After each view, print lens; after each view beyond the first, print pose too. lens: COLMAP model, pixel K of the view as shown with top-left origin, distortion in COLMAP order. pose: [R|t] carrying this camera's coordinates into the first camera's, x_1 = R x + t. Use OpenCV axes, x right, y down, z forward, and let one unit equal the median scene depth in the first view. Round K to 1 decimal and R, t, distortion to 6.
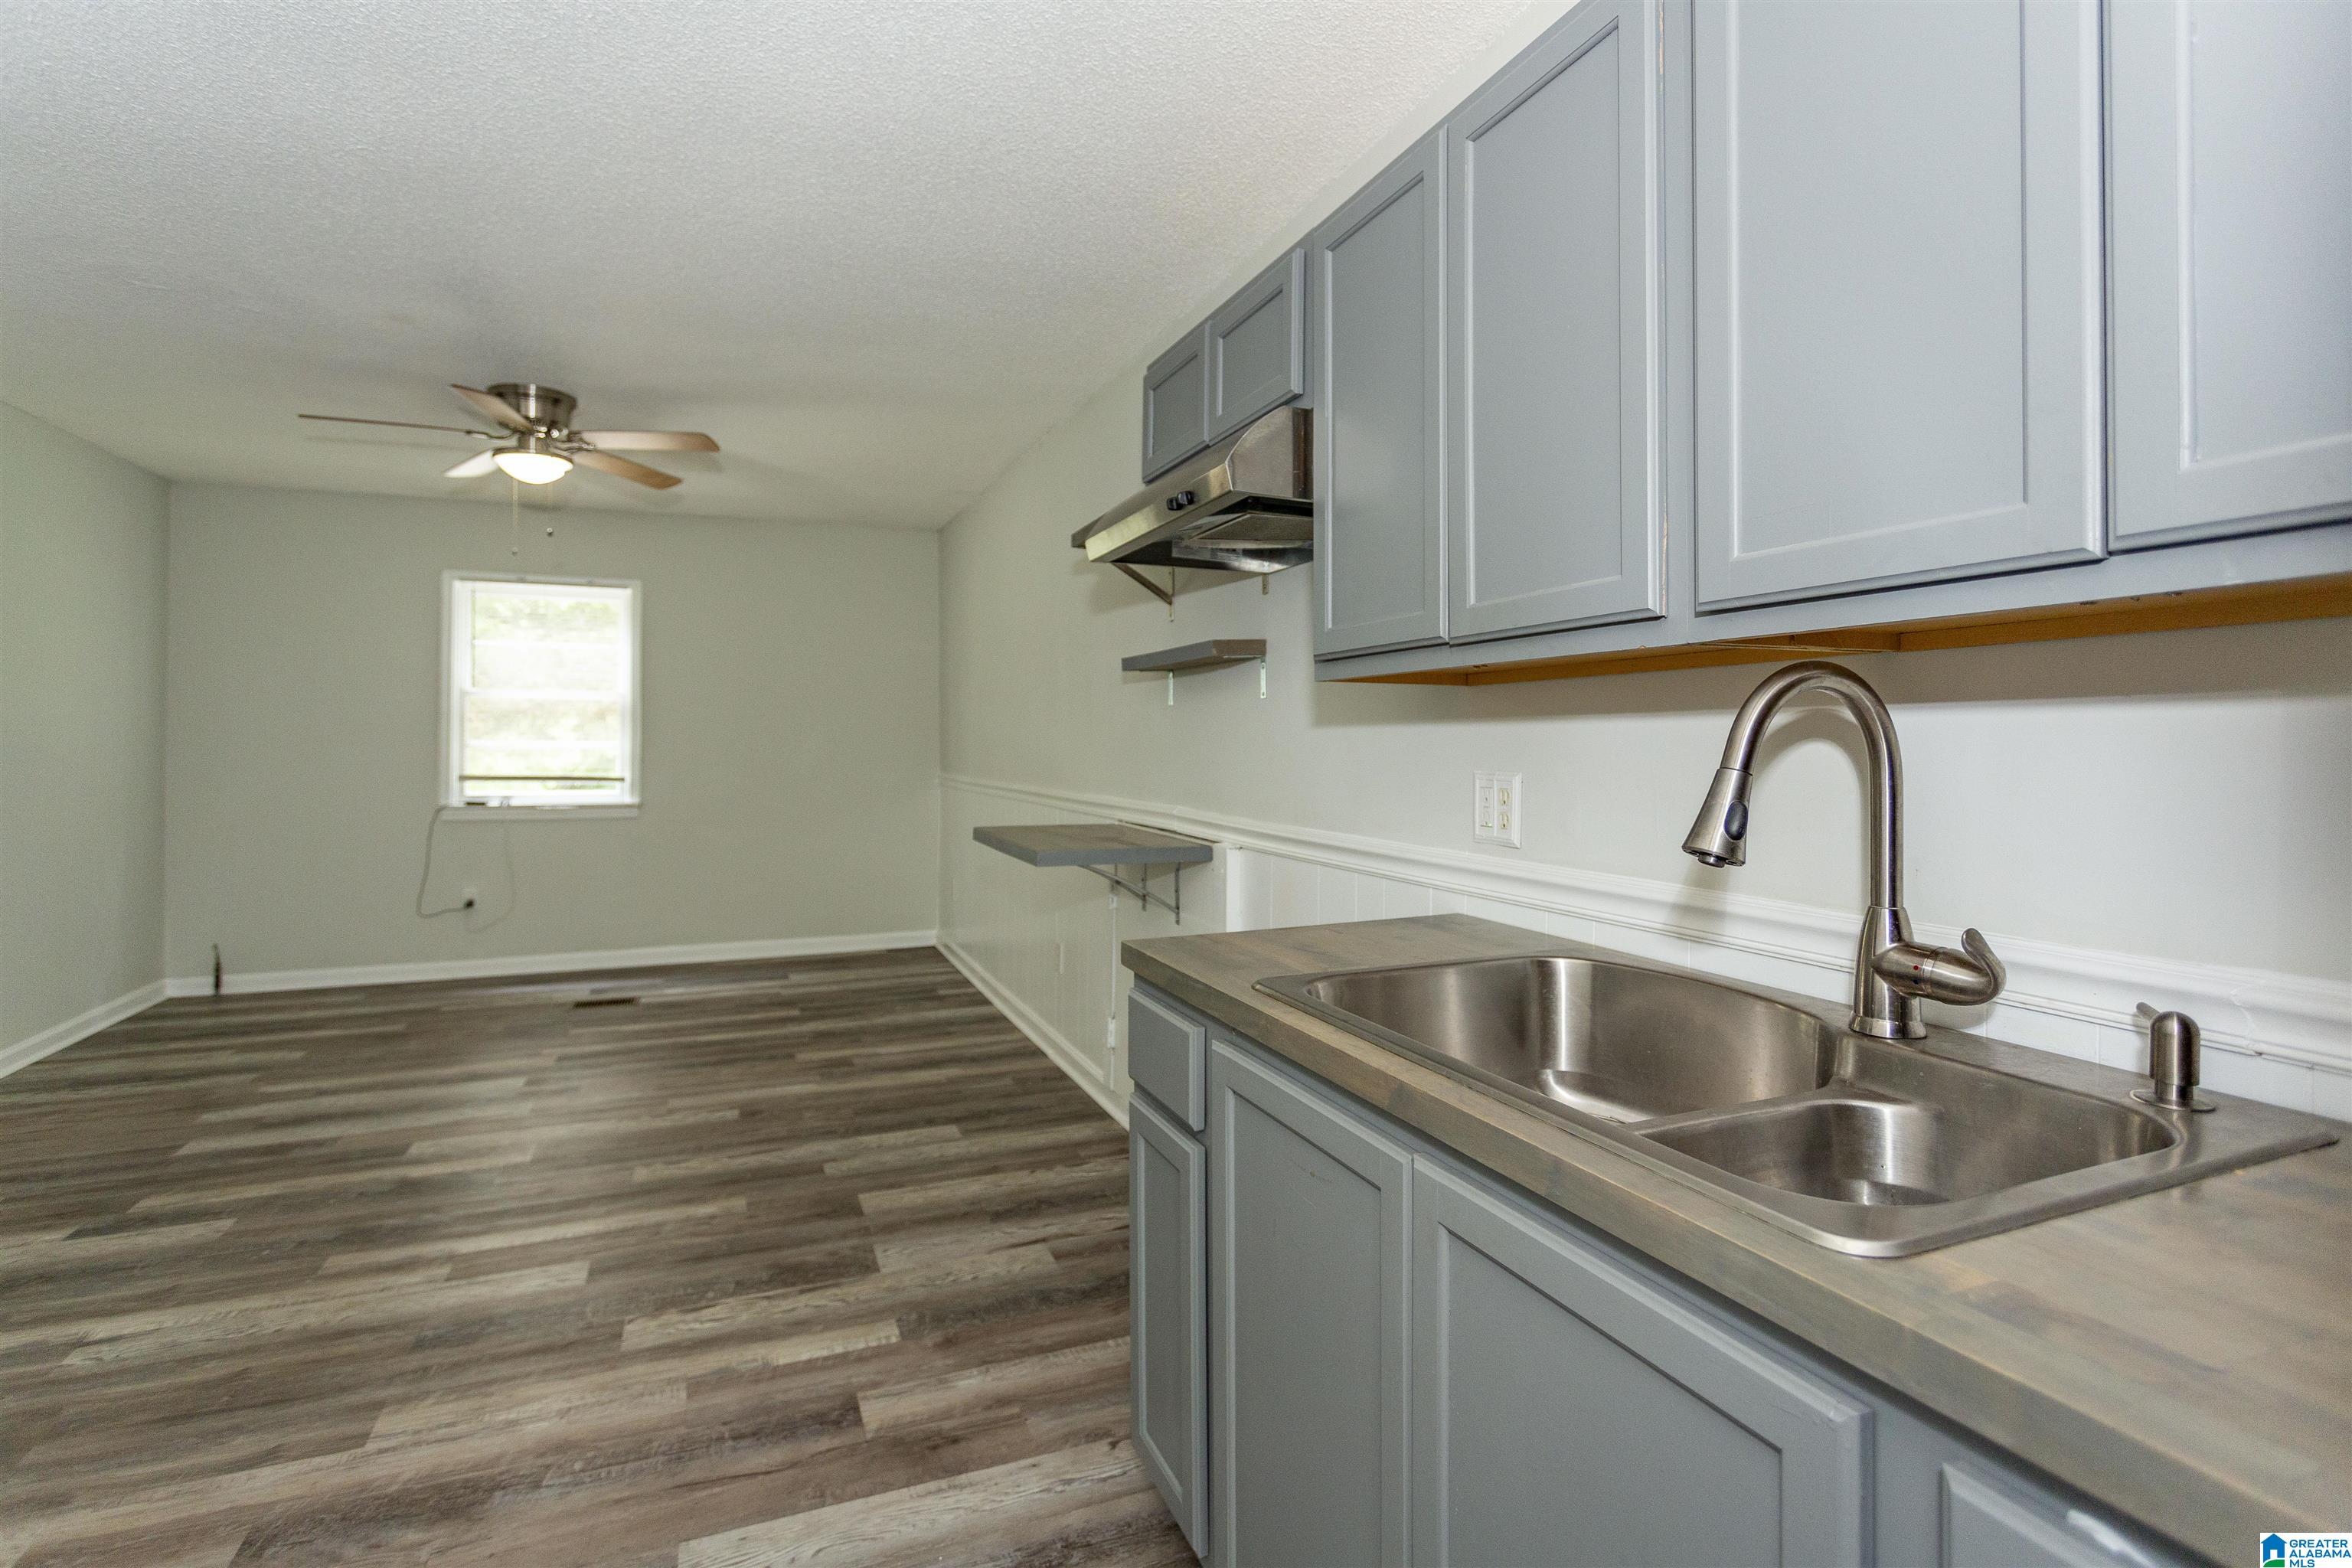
lens RADIAL K [[1126.2, 0, 1174.0], [0, 1126.2, 770.4], [0, 0, 1]] dist [-0.000731, -0.000091]
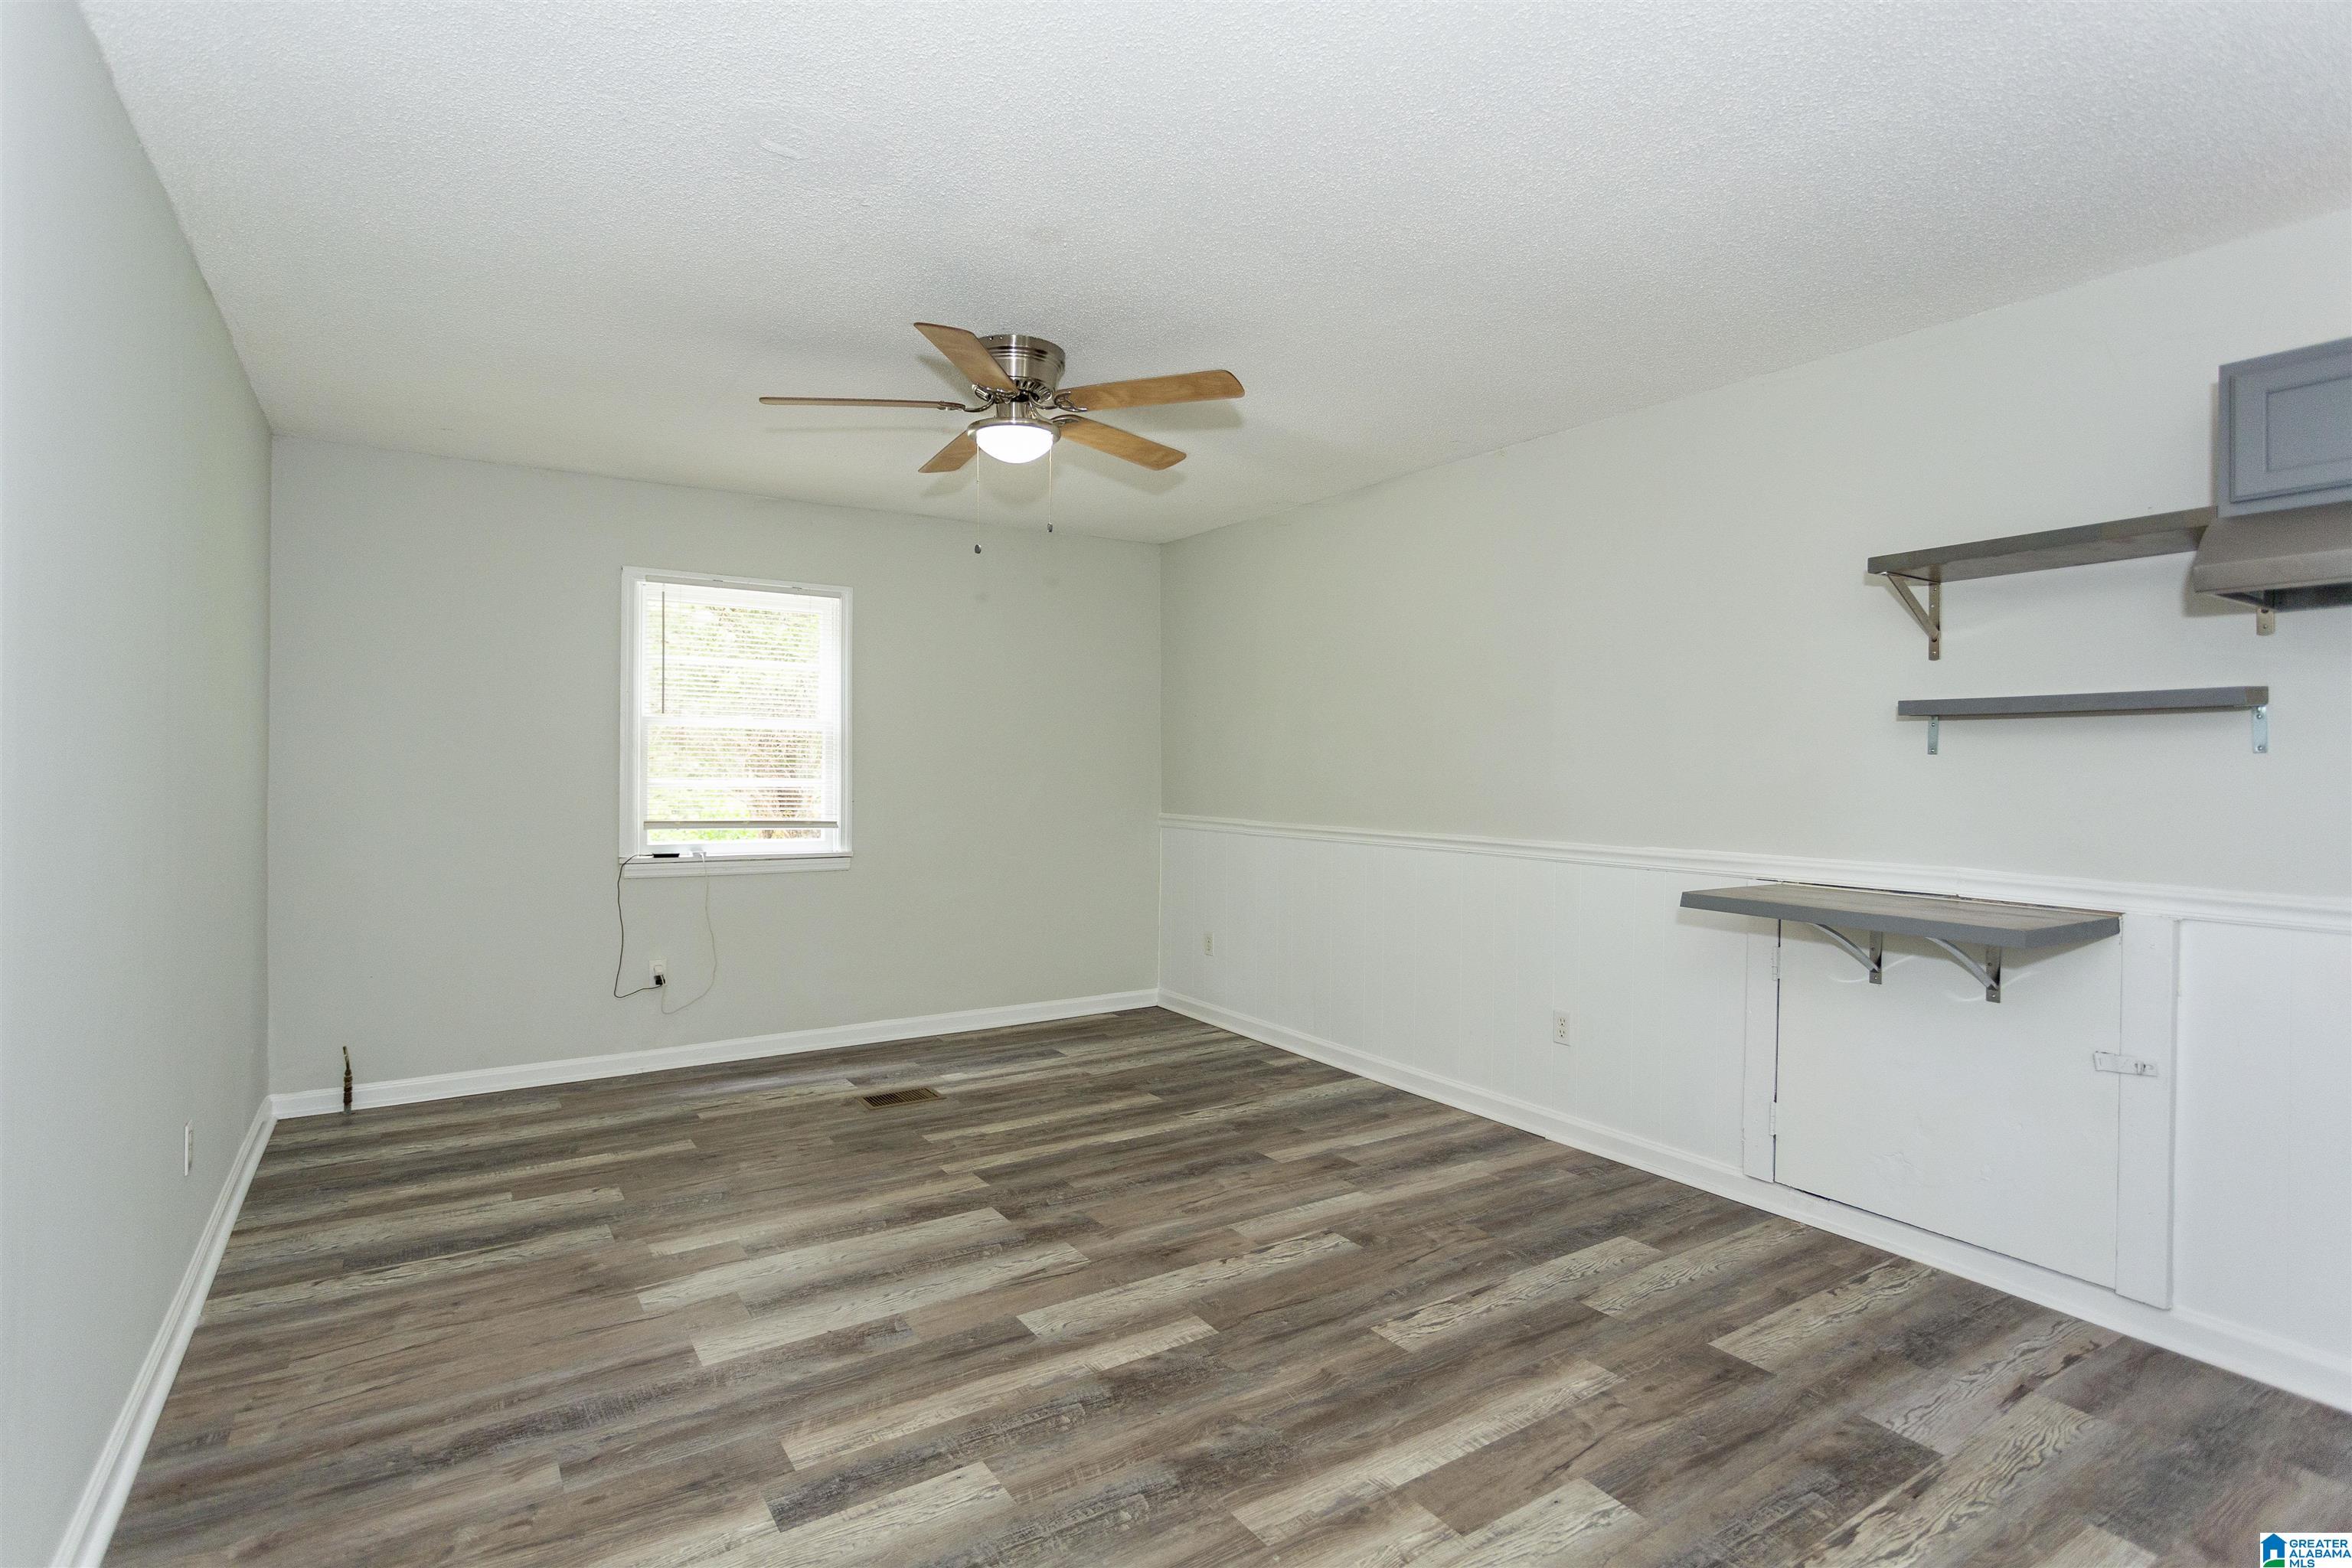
lens RADIAL K [[1124.3, 0, 1177.5], [0, 1124.3, 797.8], [0, 0, 1]] dist [0.003492, 0.000753]
pose [[0.981618, -0.002061, 0.190847, -0.732270], [0.001614, 0.999996, 0.002501, -0.024475], [-0.190851, -0.002147, 0.981617, 0.233775]]
